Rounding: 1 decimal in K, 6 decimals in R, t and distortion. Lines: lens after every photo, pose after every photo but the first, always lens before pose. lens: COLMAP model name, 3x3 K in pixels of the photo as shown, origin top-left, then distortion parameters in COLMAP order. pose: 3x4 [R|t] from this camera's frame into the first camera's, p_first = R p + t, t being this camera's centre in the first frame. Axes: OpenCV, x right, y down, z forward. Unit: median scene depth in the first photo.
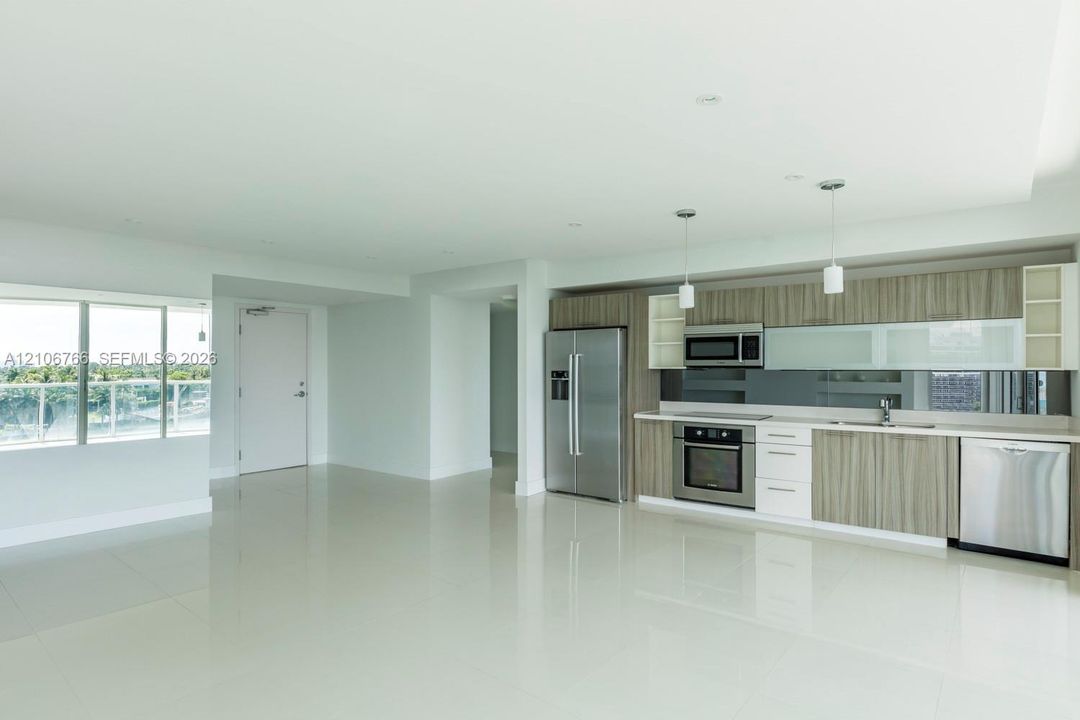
lens RADIAL K [[608.3, 0, 539.8], [0, 608.3, 351.9], [0, 0, 1]] dist [-0.004993, -0.000335]
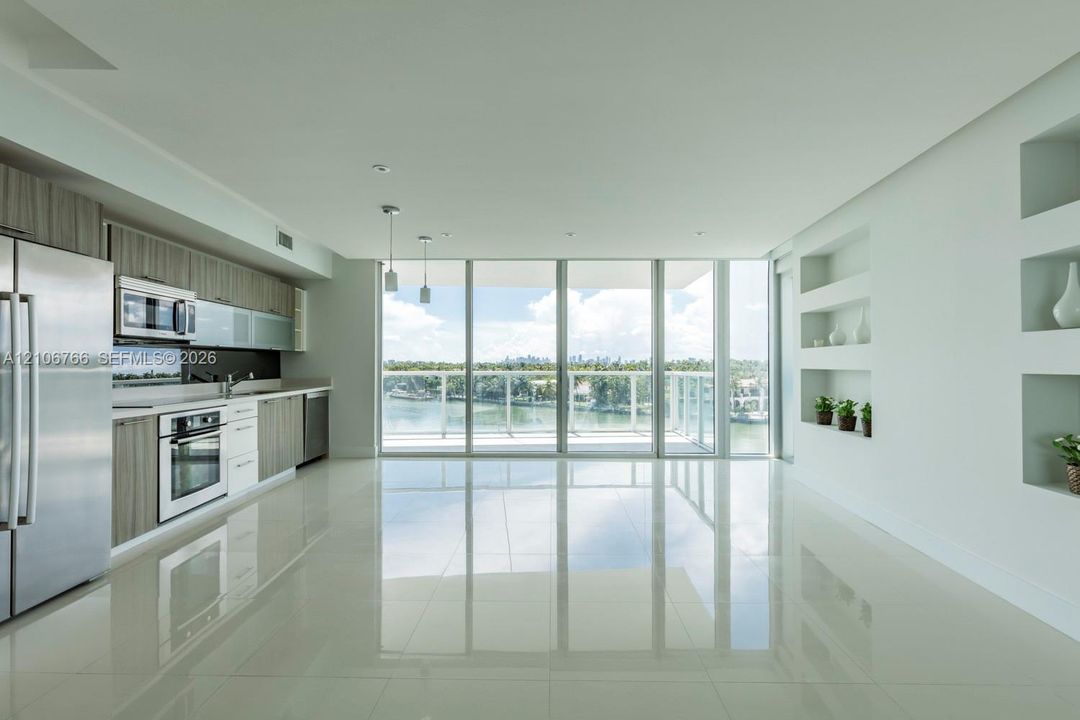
lens RADIAL K [[480.8, 0, 544.1], [0, 480.8, 360.8], [0, 0, 1]] dist [-0.002492, -0.001287]
pose [[-0.620175, 0.006241, 0.784438, -0.479029], [-0.012579, 0.999761, -0.017899, 0.056878], [-0.784362, -0.020968, -0.619948, 0.991802]]
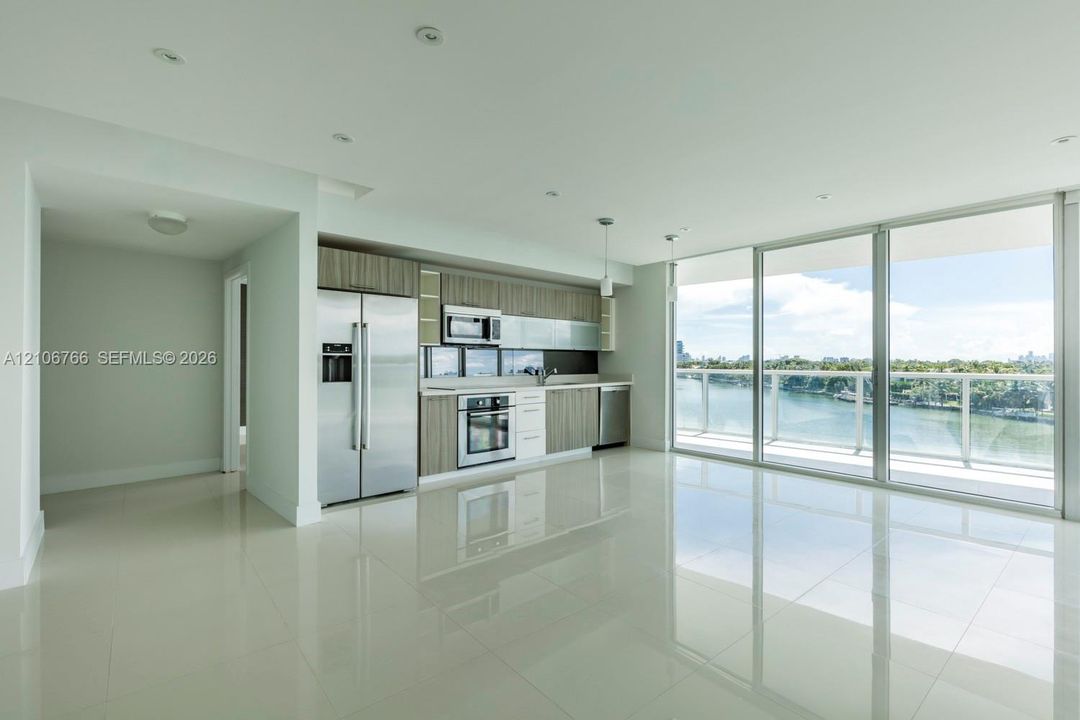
lens RADIAL K [[480.8, 0, 538.2], [0, 480.8, 356.8], [0, 0, 1]] dist [-0.002492, -0.001287]
pose [[0.191723, 0.012348, 0.981371, -0.558929], [-0.018684, 0.999786, -0.008929, 0.053256], [-0.981271, -0.016624, 0.191913, 0.705961]]
